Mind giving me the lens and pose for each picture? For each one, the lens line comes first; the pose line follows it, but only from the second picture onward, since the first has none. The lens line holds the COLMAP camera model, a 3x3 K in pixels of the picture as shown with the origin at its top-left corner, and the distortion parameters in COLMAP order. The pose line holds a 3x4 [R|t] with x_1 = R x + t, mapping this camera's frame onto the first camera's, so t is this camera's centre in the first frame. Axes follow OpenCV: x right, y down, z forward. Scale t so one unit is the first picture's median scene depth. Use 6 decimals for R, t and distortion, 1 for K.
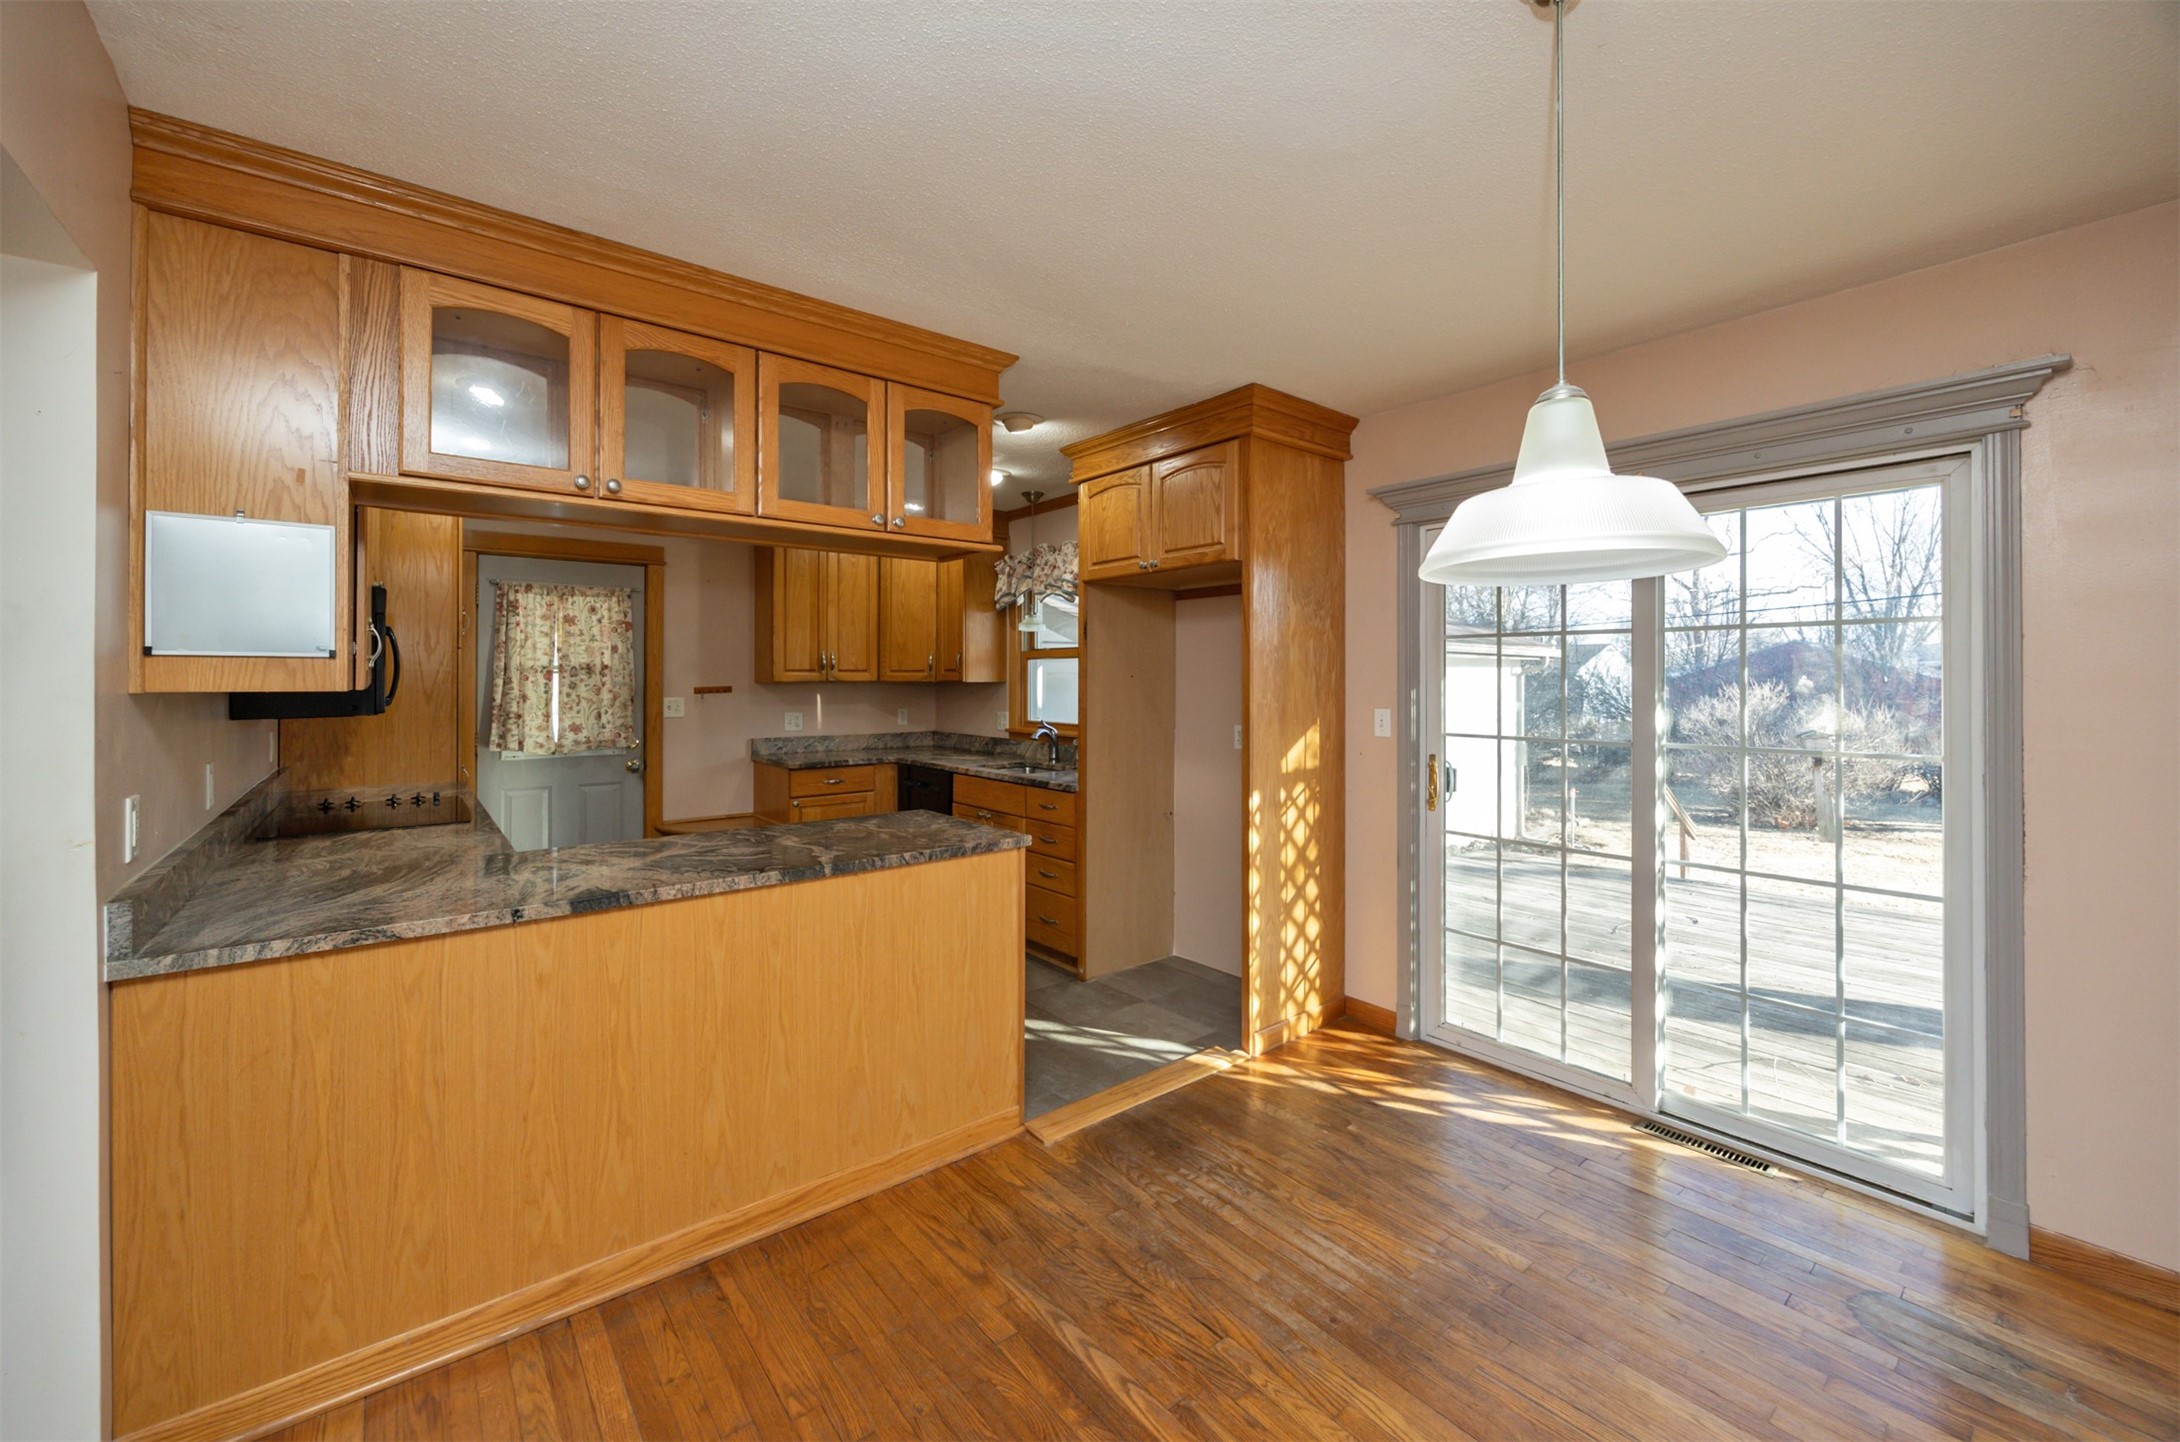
lens RADIAL K [[842.4, 0, 1052.8], [0, 842.4, 673.6], [0, 0, 1]] dist [0.000853, 0.000274]
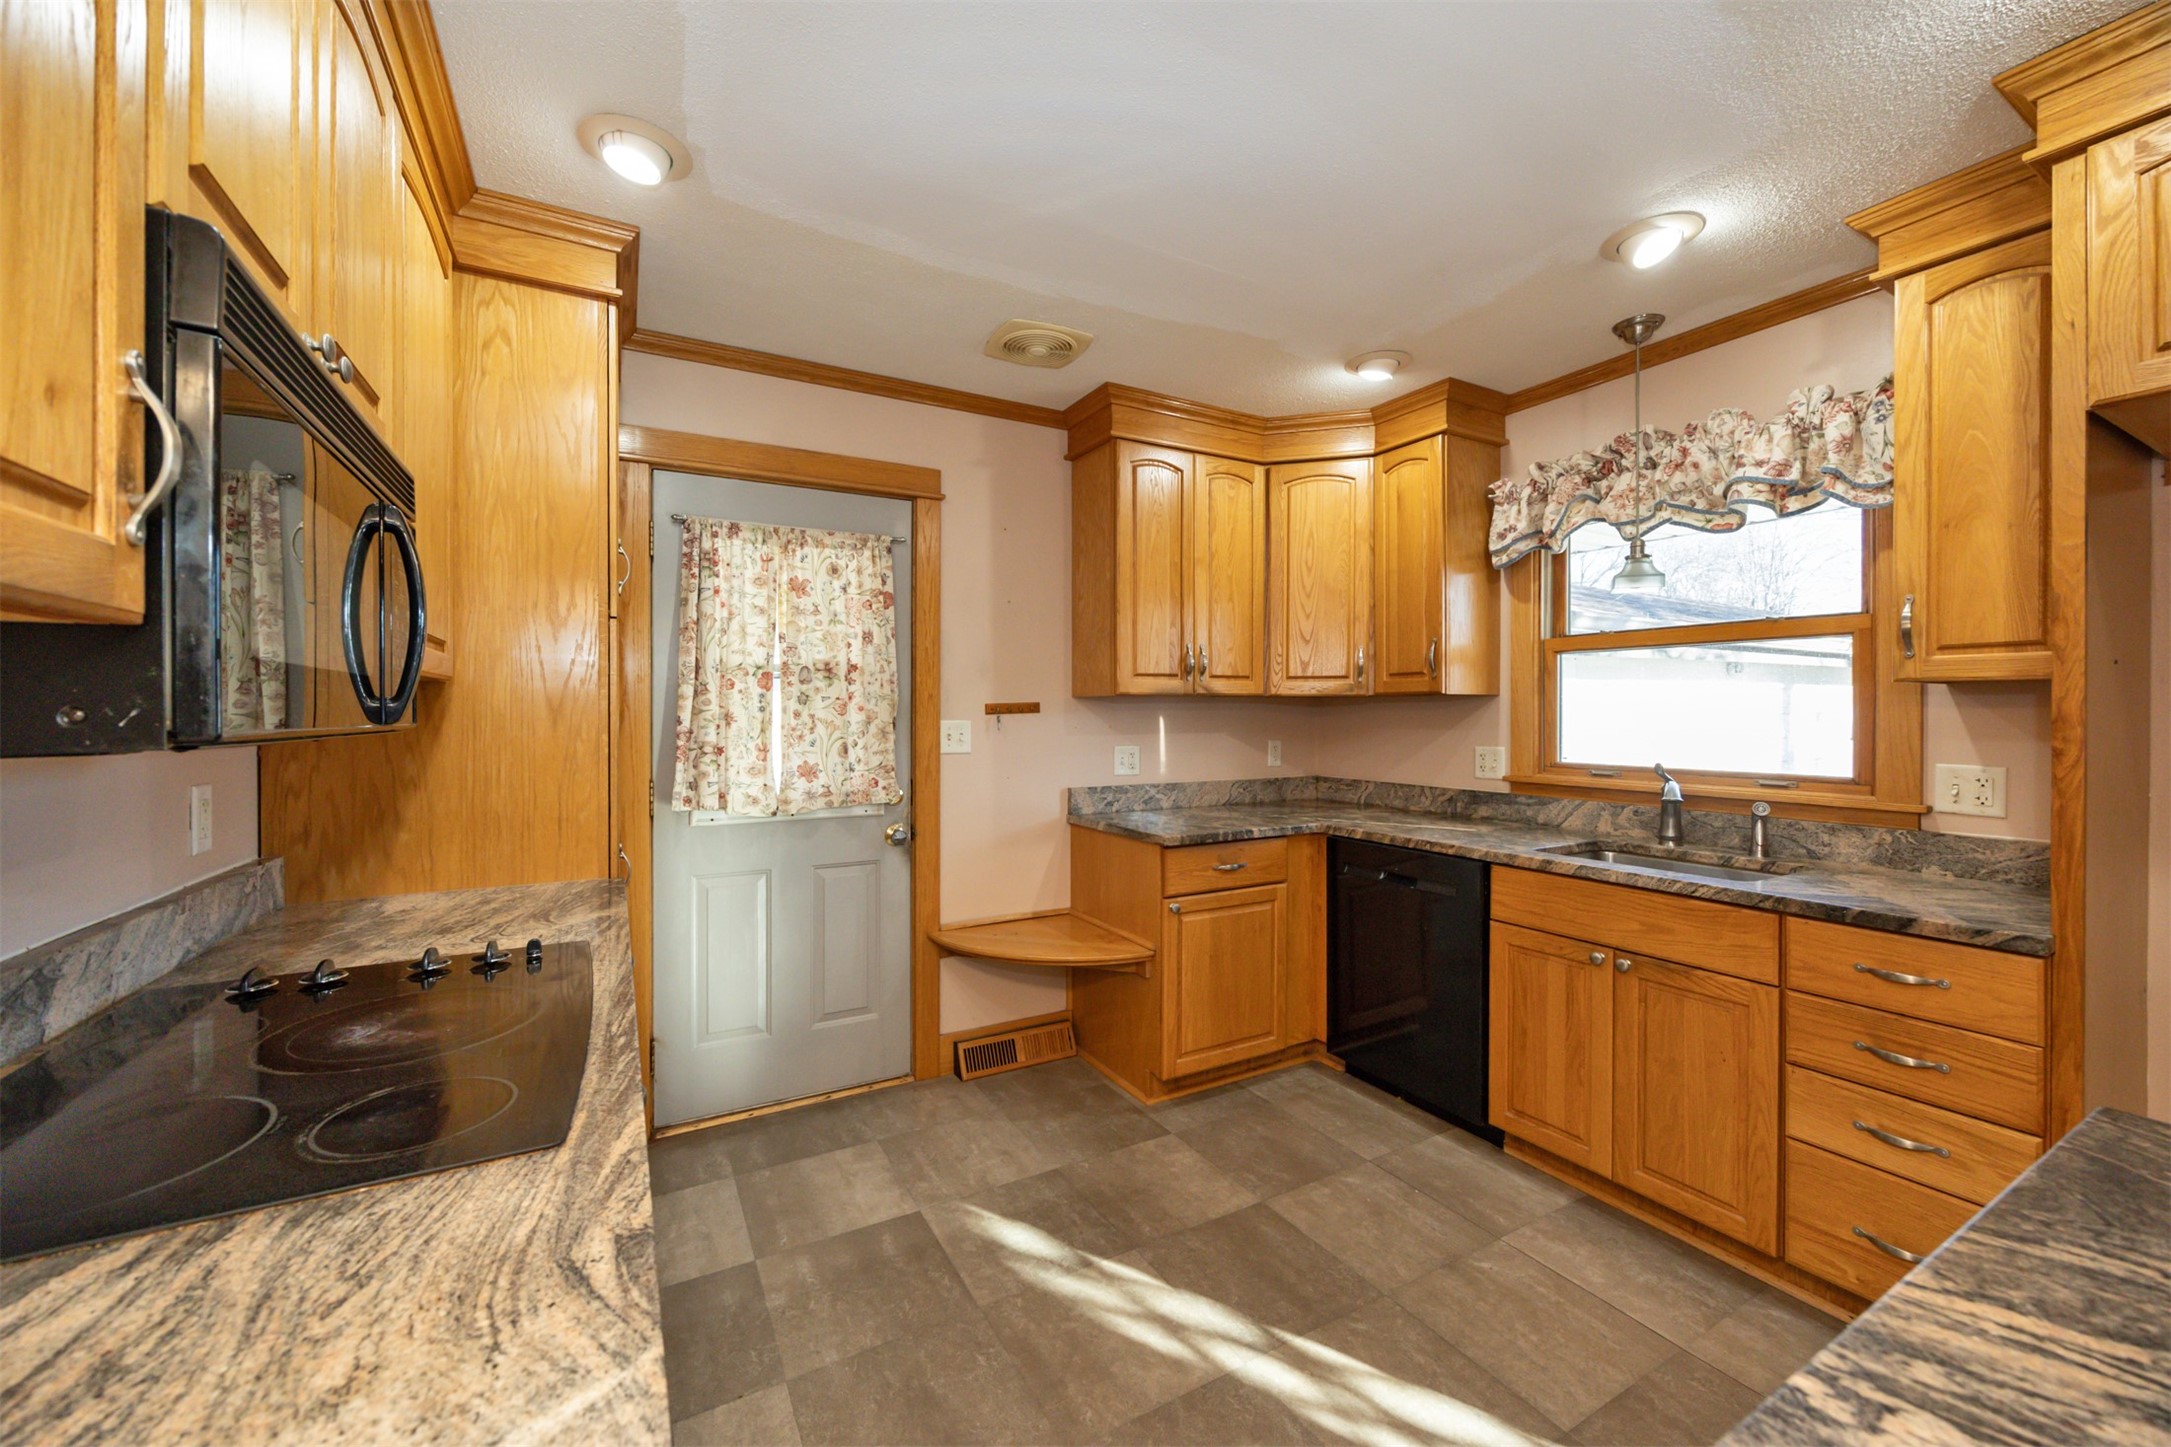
lens RADIAL K [[822.2, 0, 1084.6], [0, 822.2, 714.8], [0, 0, 1]] dist [-0.001572, -0.000045]
pose [[0.989311, -0.000522, -0.145823, -0.285113], [0.001679, 0.999968, 0.007813, 0.020893], [0.145814, -0.007974, 0.989280, 0.450107]]
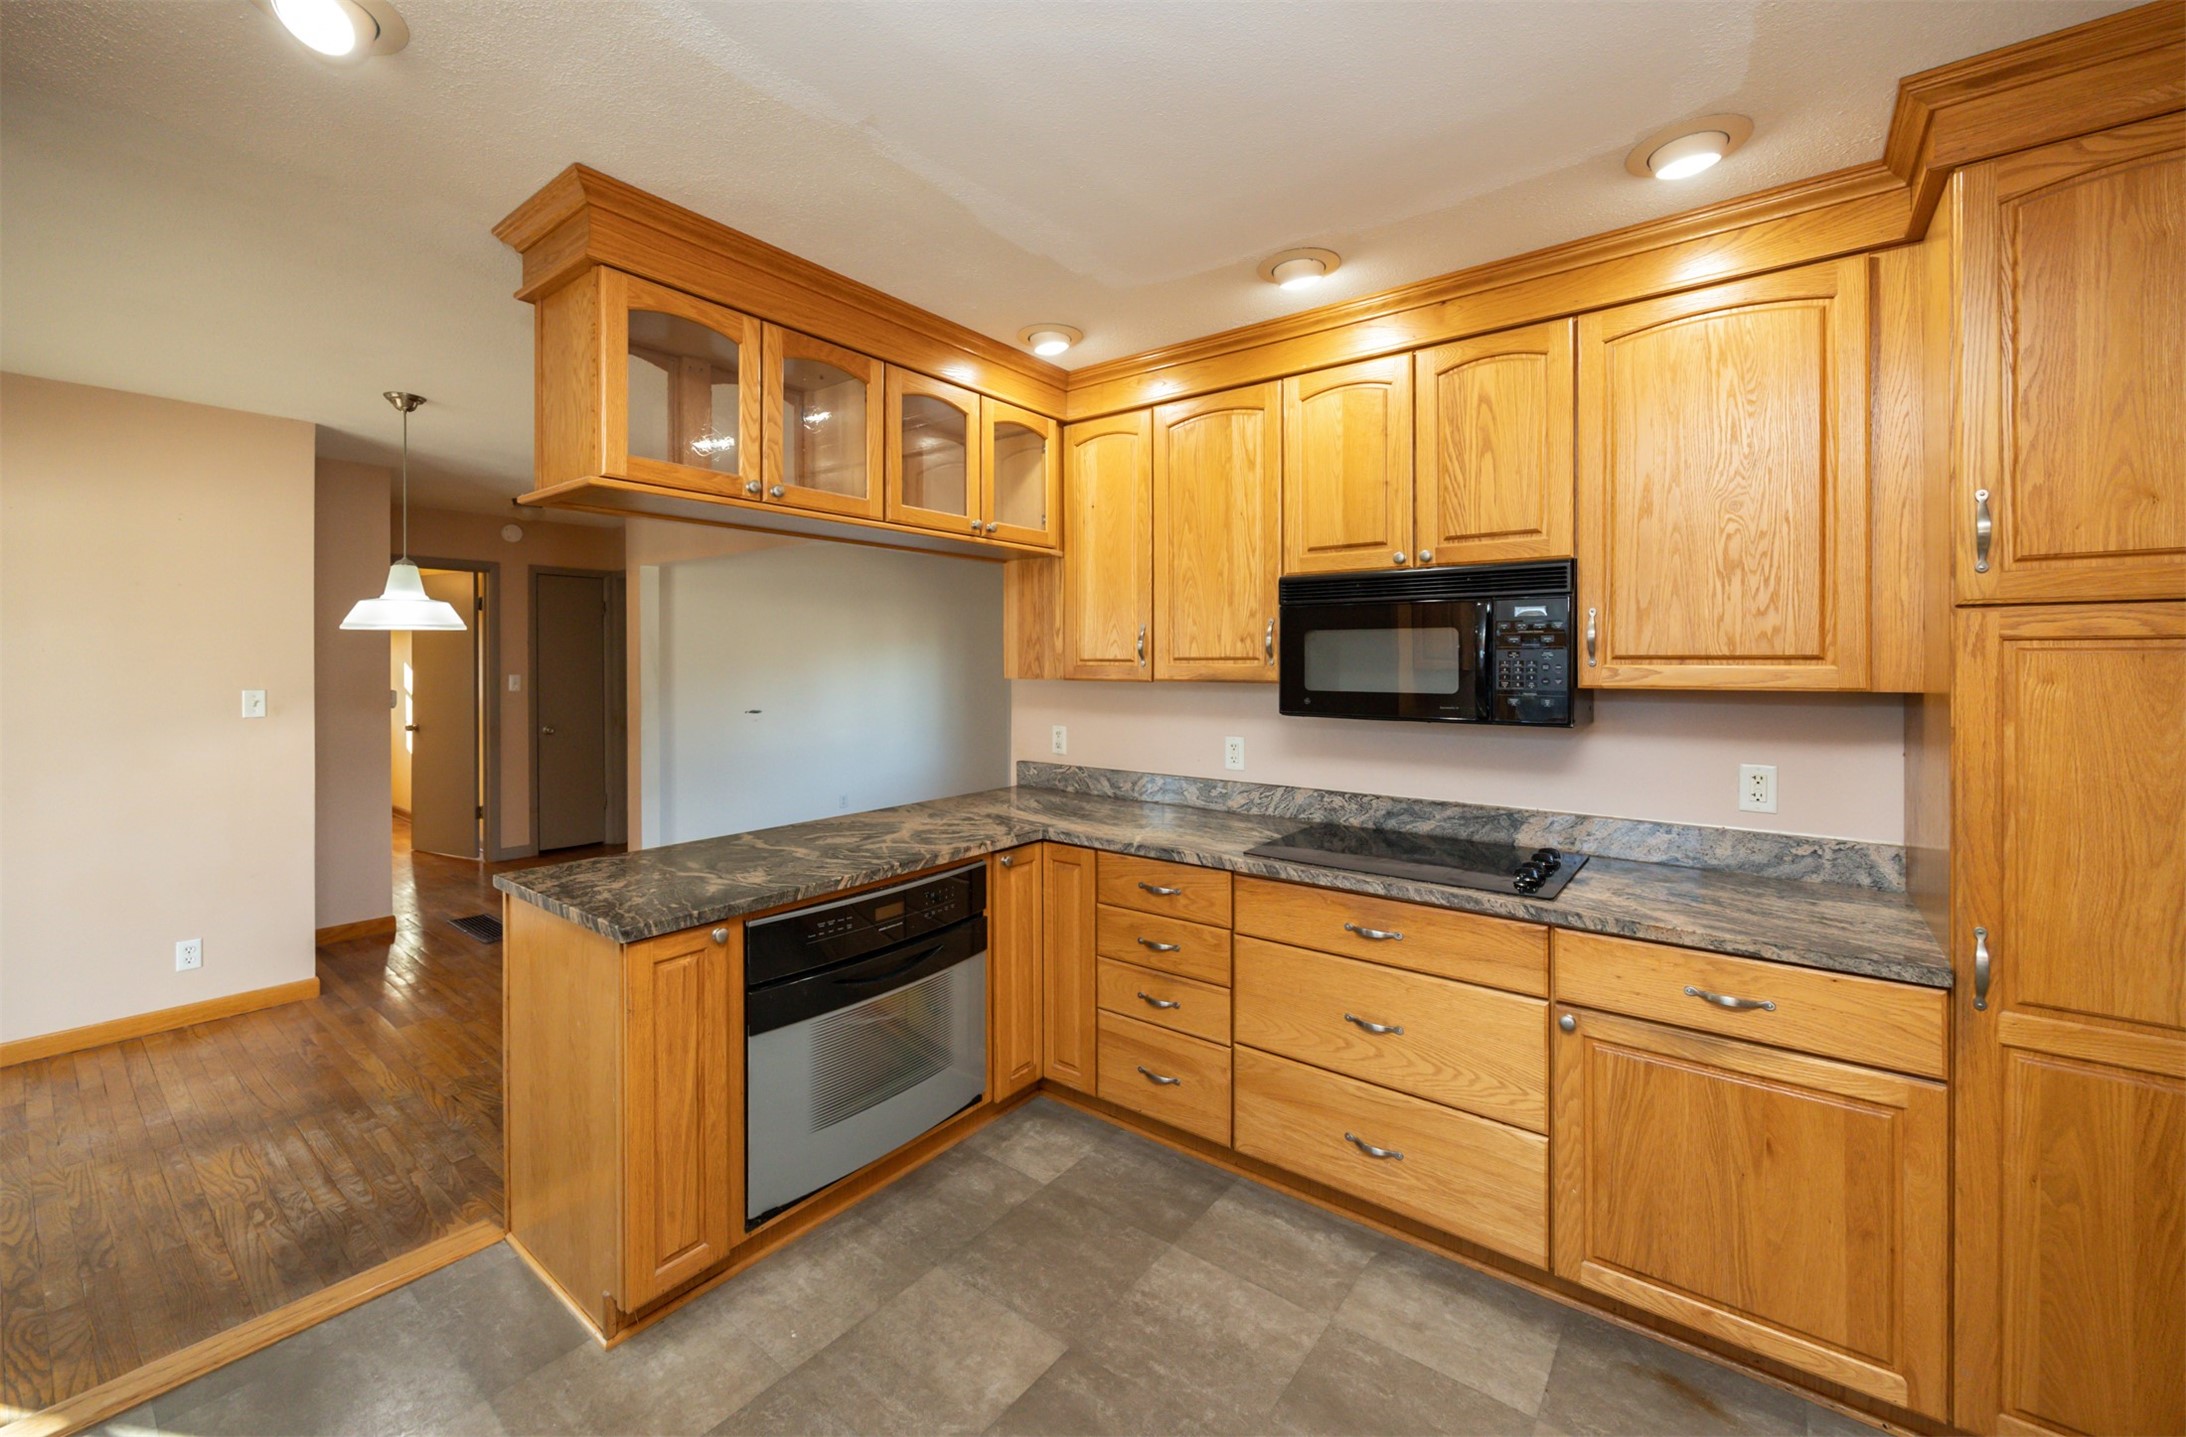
lens RADIAL K [[859.3, 0, 1090.3], [0, 859.3, 664.6], [0, 0, 1]] dist [-0.001721, 0.000143]
pose [[-0.966691, 0.002062, -0.255937, -0.196928], [0.001632, 0.999997, 0.001892, -0.004679], [0.255940, 0.001411, -0.966692, 1.039152]]
